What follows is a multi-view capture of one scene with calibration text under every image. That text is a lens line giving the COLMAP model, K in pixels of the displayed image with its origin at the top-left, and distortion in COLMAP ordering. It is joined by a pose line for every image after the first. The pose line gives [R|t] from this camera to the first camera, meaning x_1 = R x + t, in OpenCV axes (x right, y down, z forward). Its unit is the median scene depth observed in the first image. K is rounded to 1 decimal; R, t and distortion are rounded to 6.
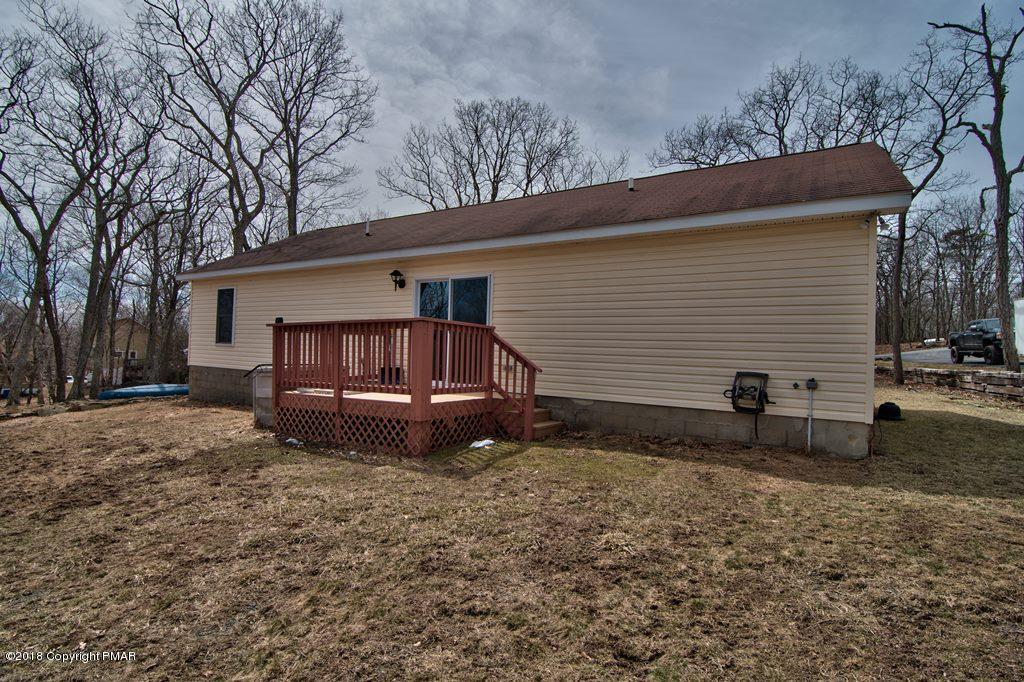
lens RADIAL K [[485.4, 0, 510.1], [0, 485.4, 337.6], [0, 0, 1]] dist [-0.009042, -0.006972]
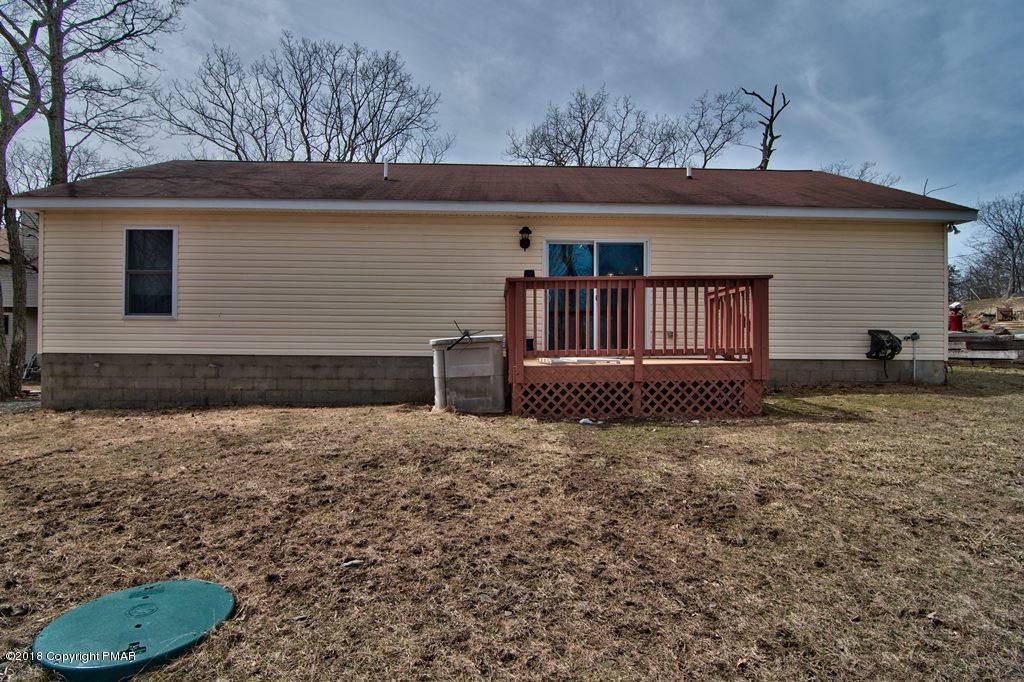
lens RADIAL K [[485.4, 0, 510.2], [0, 485.4, 342.1], [0, 0, 1]] dist [-0.009042, -0.006972]
pose [[0.838460, -0.020753, 0.544567, -0.777933], [0.004177, 0.999490, 0.031660, 0.041554], [-0.544947, -0.024271, 0.838119, 0.303582]]
